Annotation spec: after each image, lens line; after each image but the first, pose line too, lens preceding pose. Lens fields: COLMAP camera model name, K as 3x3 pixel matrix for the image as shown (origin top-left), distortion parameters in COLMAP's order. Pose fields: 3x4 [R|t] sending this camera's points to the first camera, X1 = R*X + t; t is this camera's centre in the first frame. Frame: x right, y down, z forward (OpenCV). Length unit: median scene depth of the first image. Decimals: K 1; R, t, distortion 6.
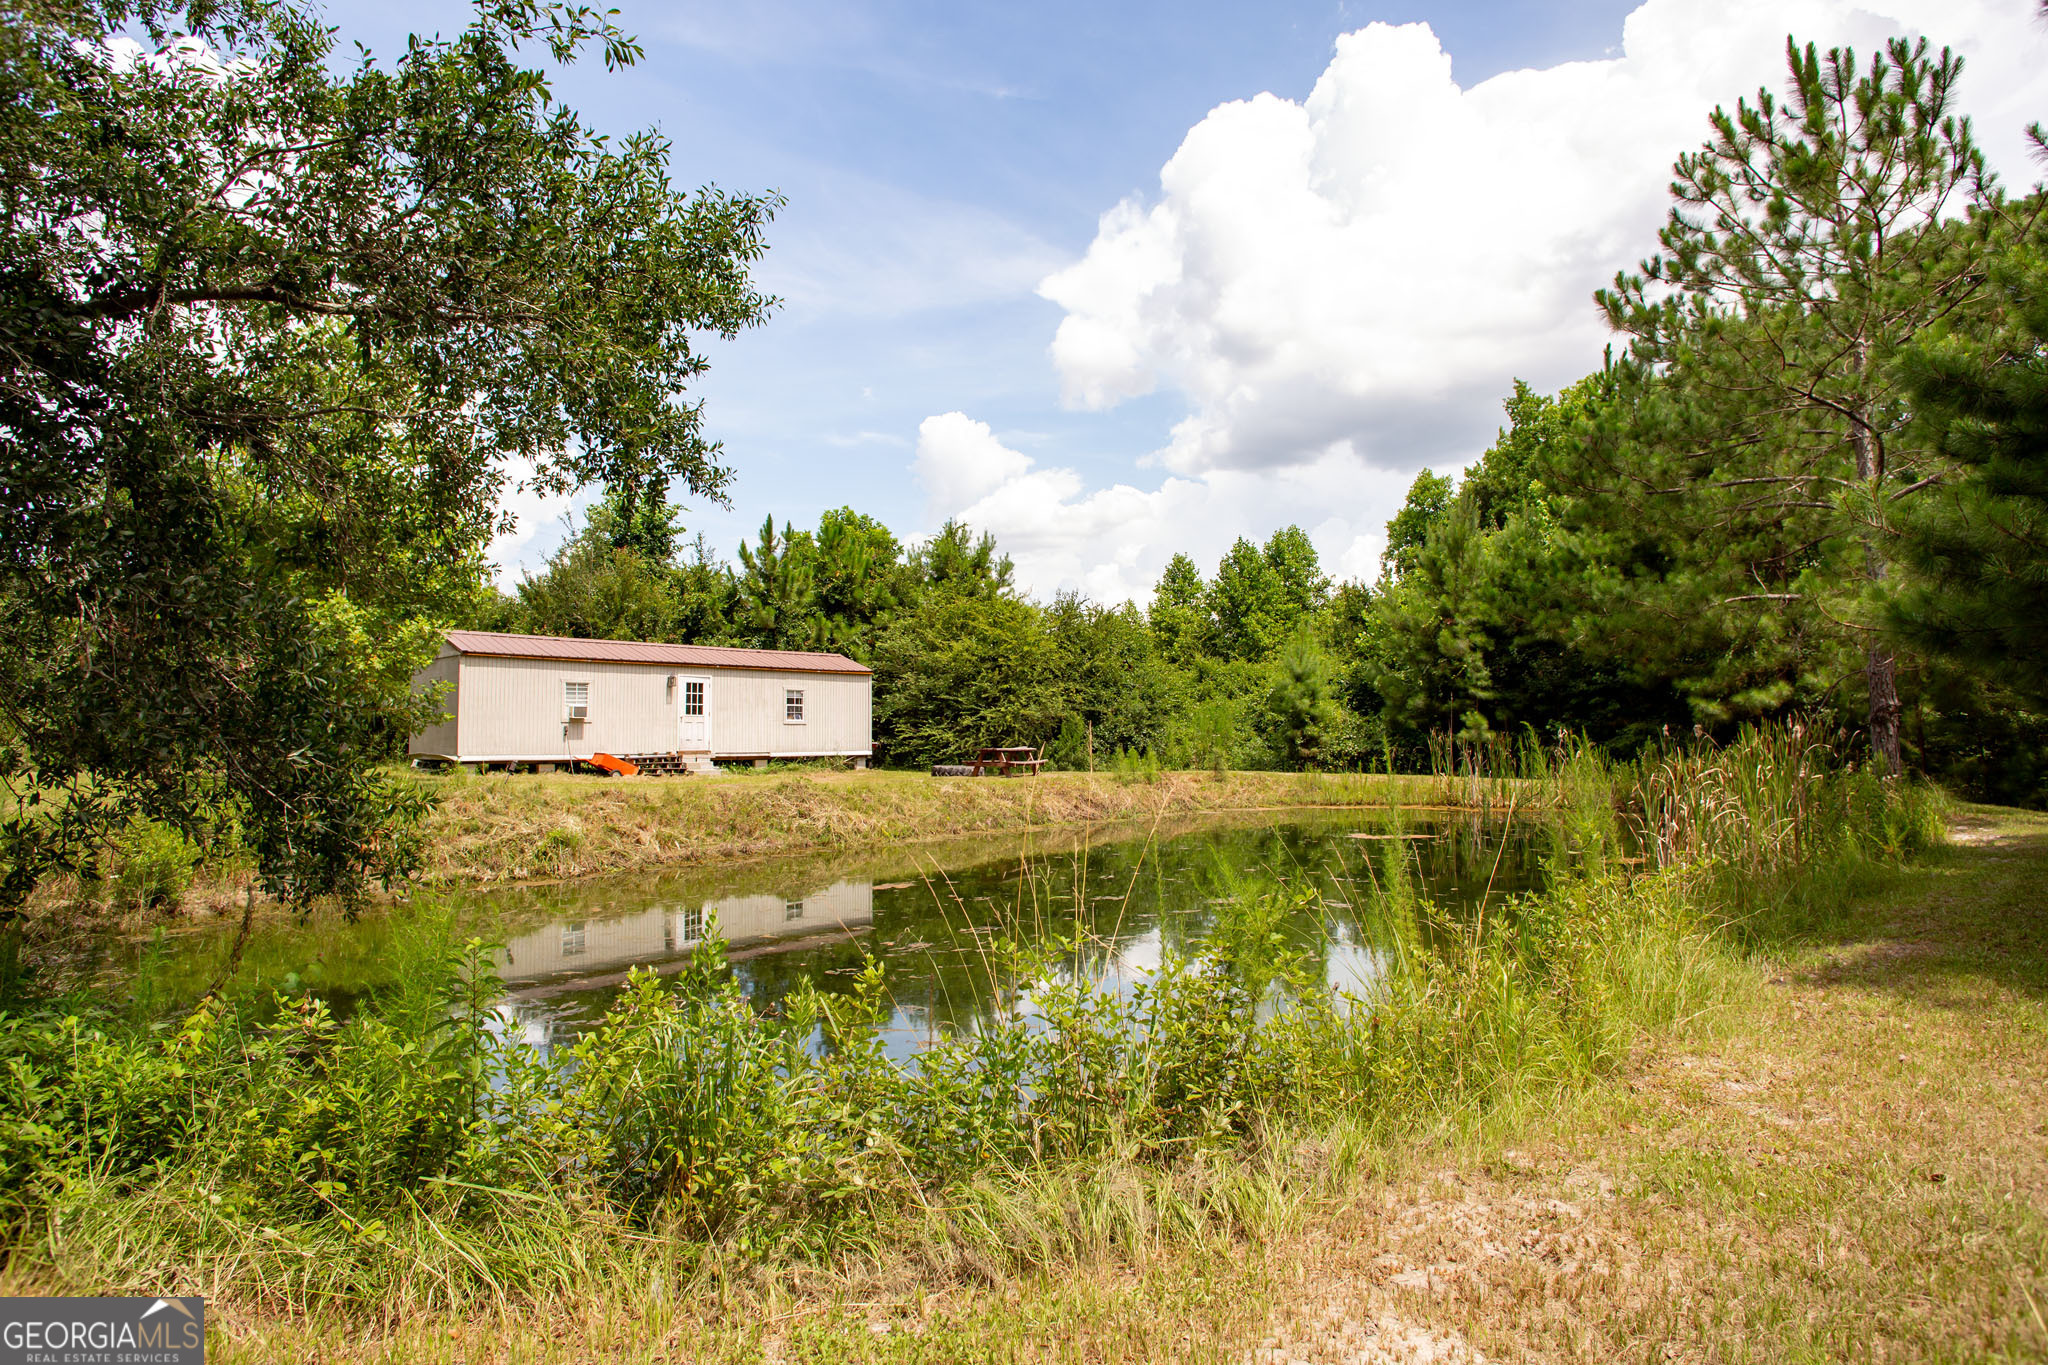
lens RADIAL K [[1131.2, 0, 1009.6], [0, 1131.2, 690.0], [0, 0, 1]] dist [0.025520, -0.005556]
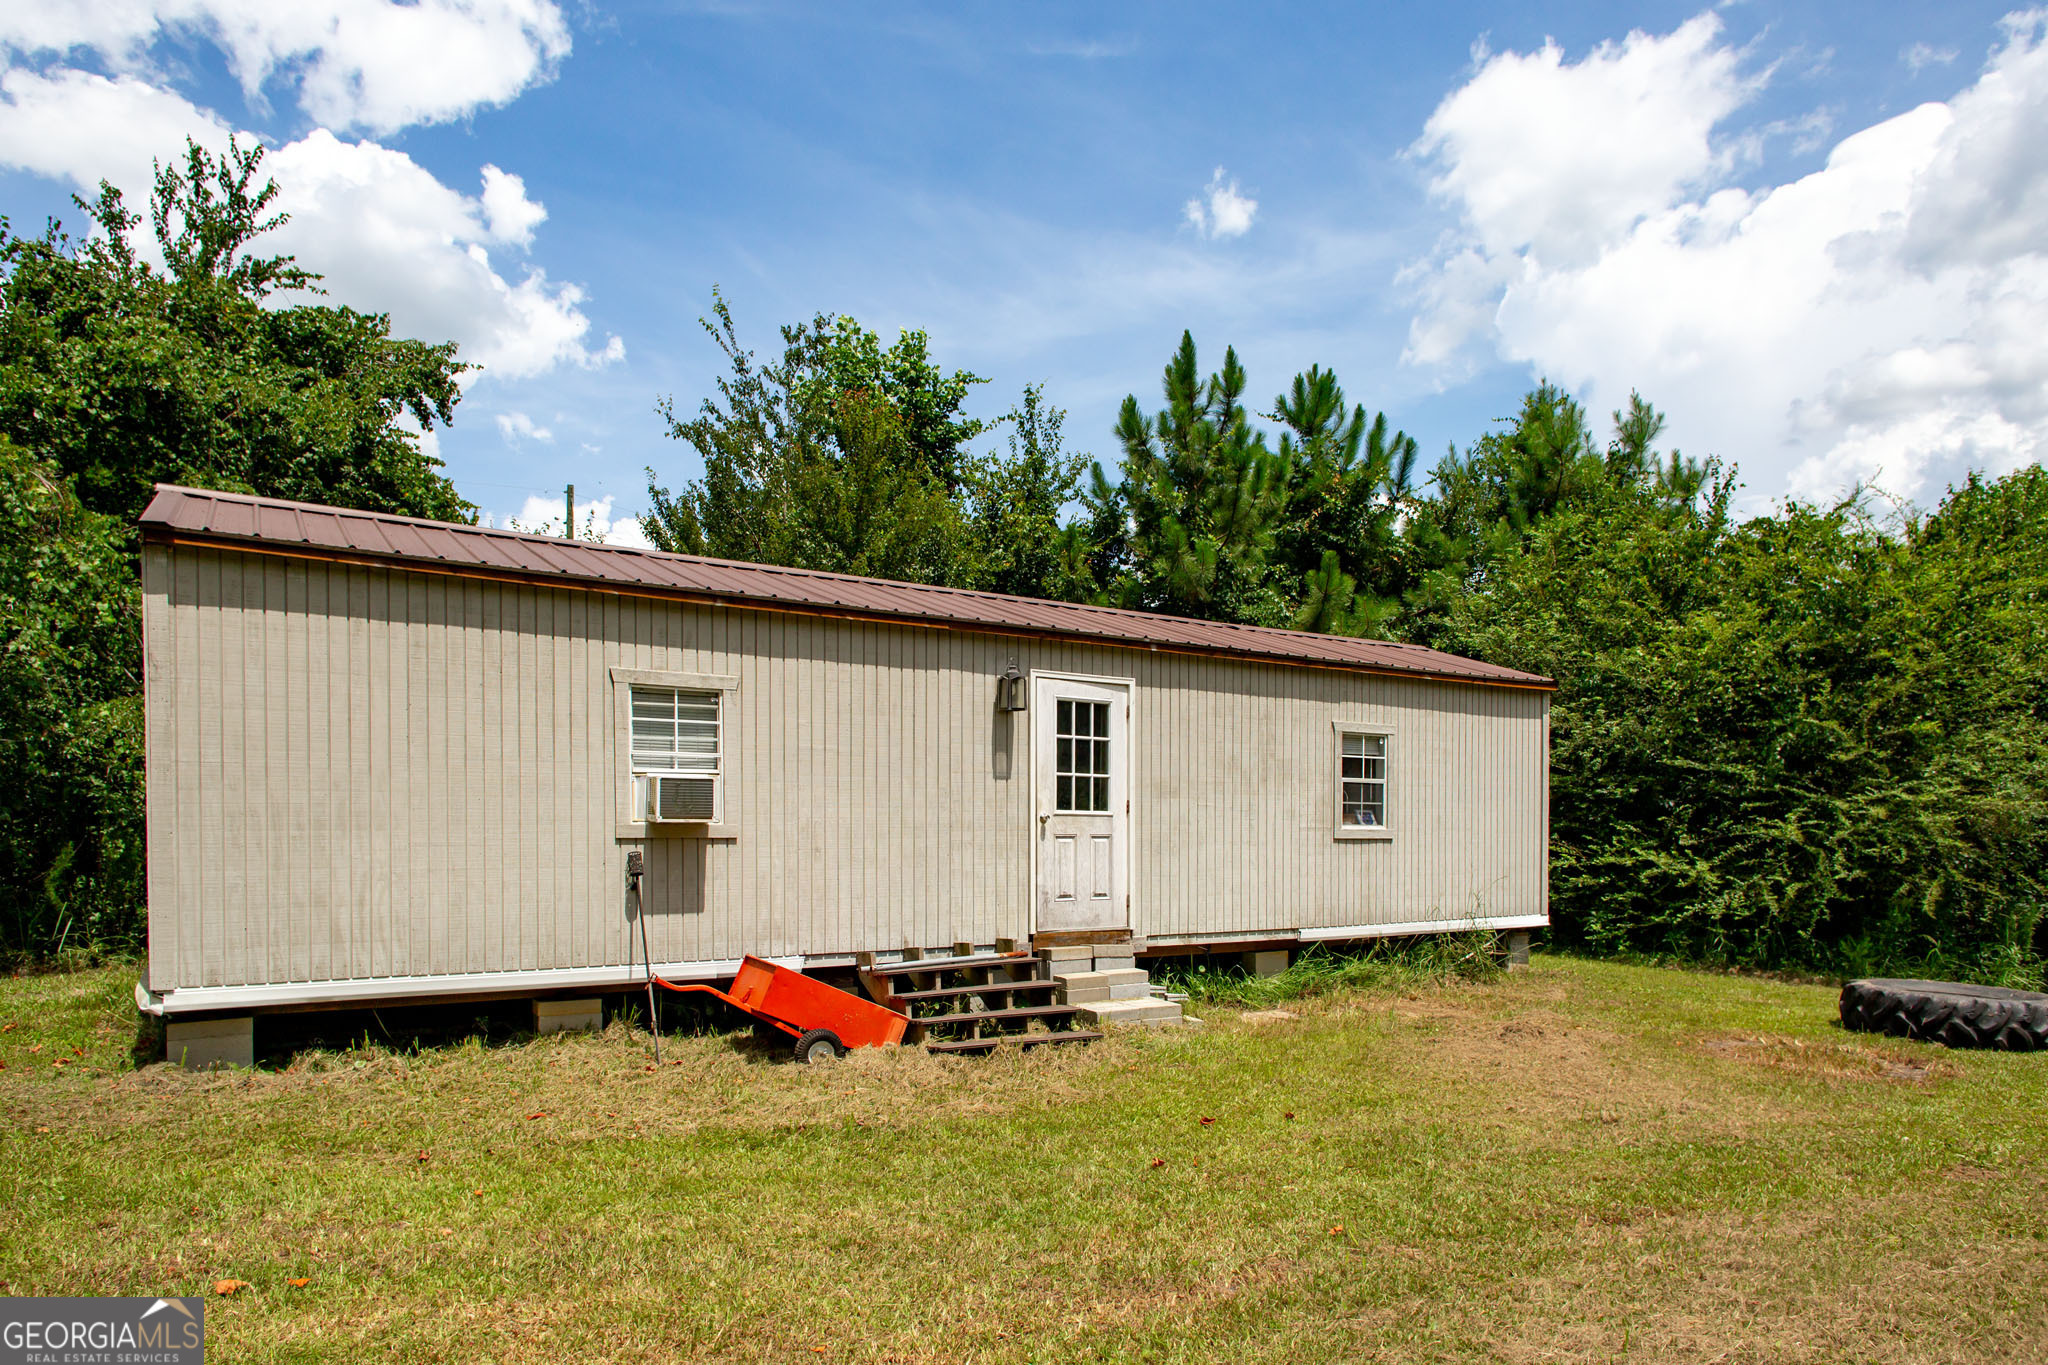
lens RADIAL K [[1131.2, 0, 1045.7], [0, 1131.2, 831.1], [0, 0, 1]] dist [0.025520, -0.005556]
pose [[0.984354, -0.001205, -0.176201, -0.225817], [0.007990, 0.999253, 0.037807, 0.015205], [0.176024, -0.038624, 0.983628, 0.678930]]
